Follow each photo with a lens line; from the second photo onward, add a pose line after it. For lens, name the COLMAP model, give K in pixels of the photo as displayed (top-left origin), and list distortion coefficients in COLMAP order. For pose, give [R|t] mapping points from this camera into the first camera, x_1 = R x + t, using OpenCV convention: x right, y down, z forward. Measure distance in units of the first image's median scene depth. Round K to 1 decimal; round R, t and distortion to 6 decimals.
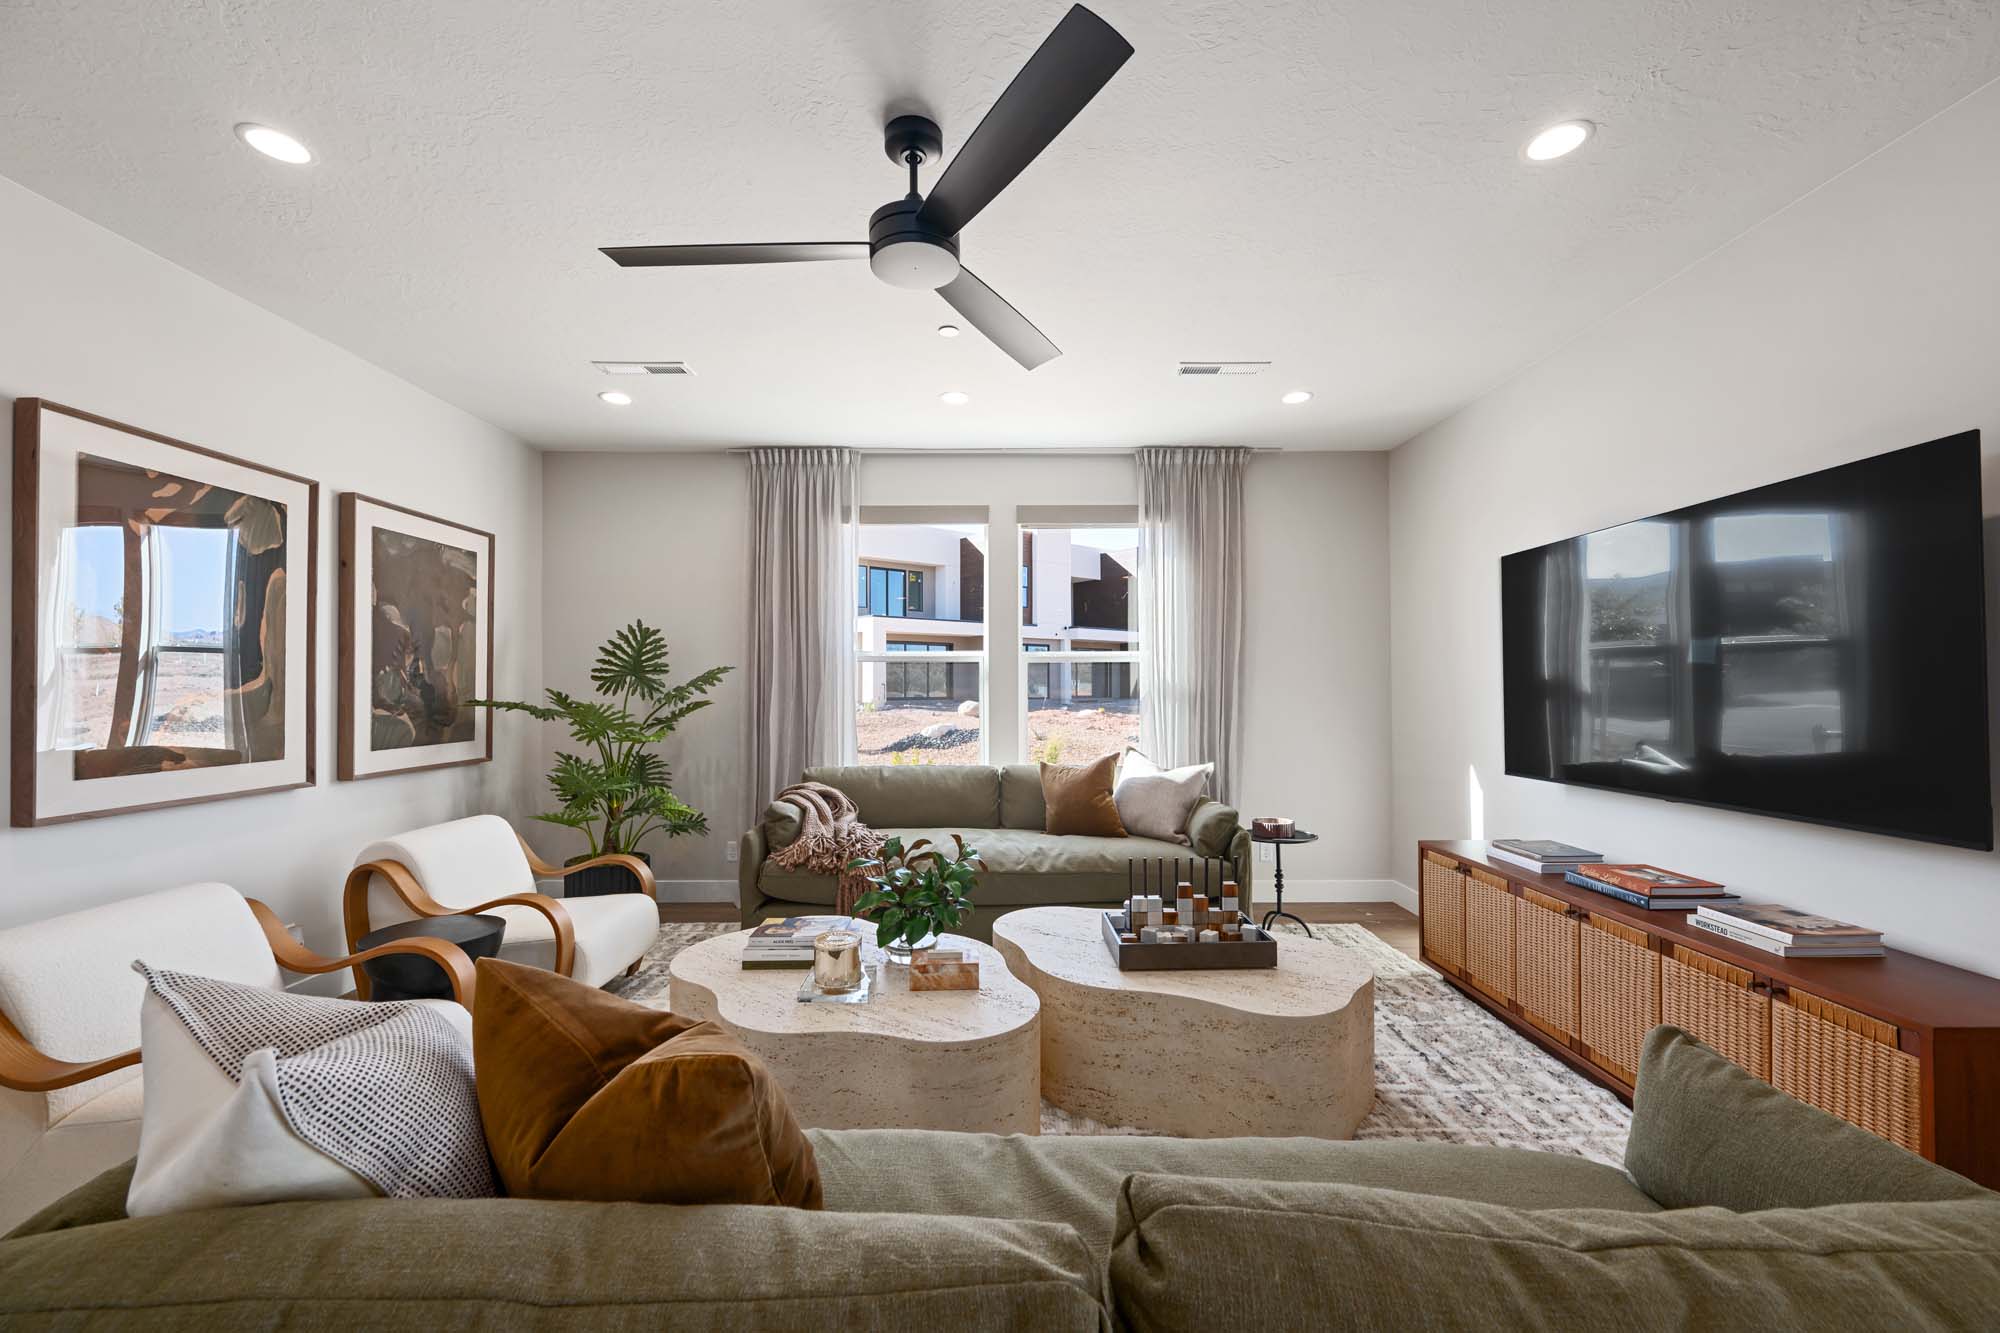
lens RADIAL K [[787.2, 0, 1003.6], [0, 787.2, 684.6], [0, 0, 1]] dist [0.002380, -0.000054]
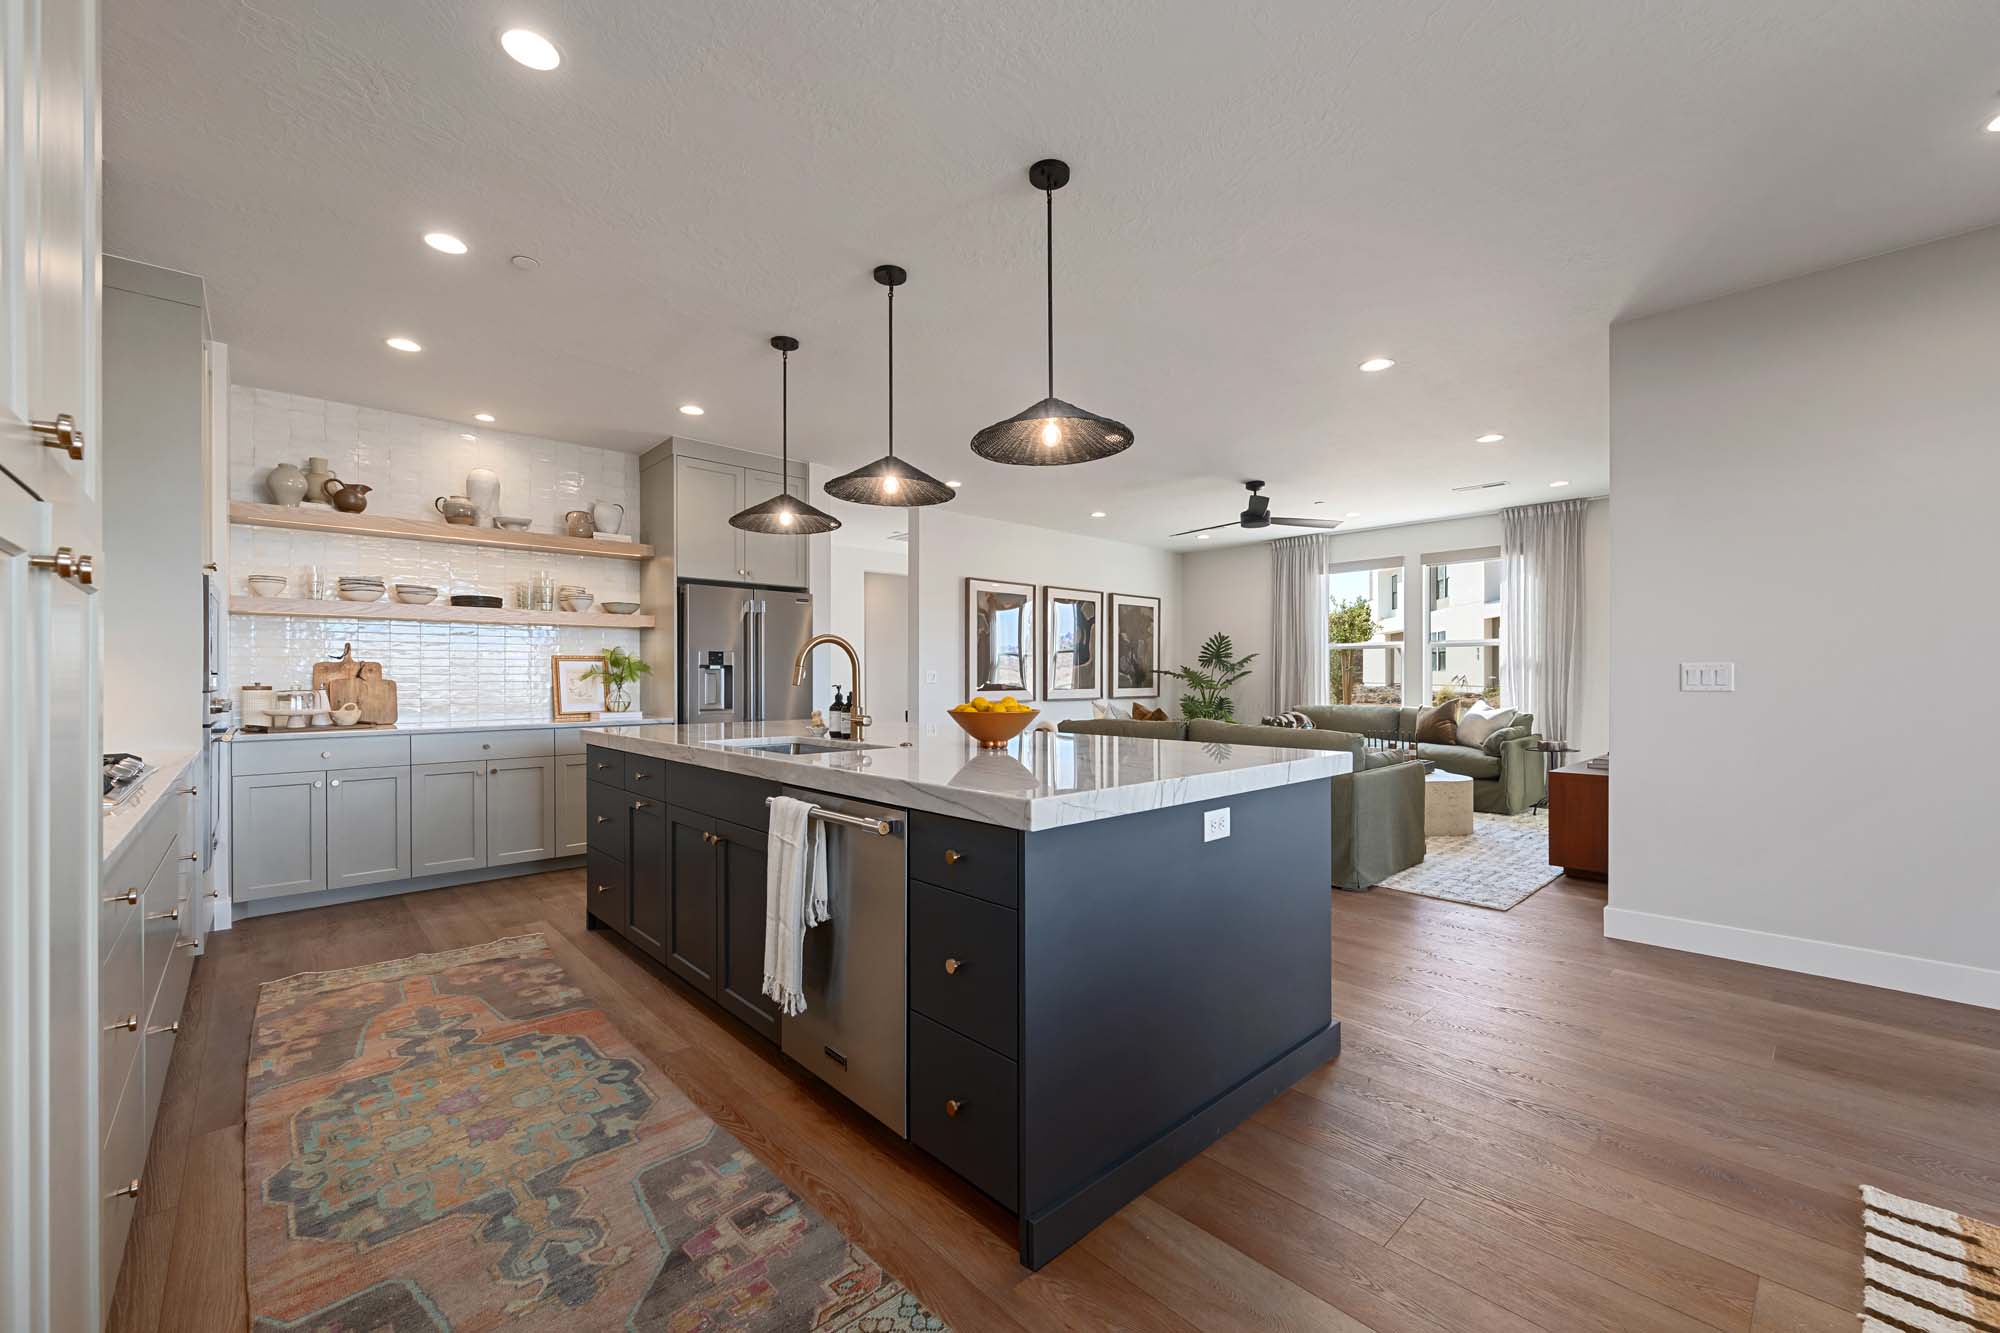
lens RADIAL K [[787.2, 0, 1009.6], [0, 787.2, 678.4], [0, 0, 1]] dist [0.002380, -0.000054]
pose [[0.686233, 0.002591, -0.727377, 0.719541], [0.004314, 0.999962, 0.007632, 0.023159], [0.727369, -0.008375, 0.686196, -0.892140]]
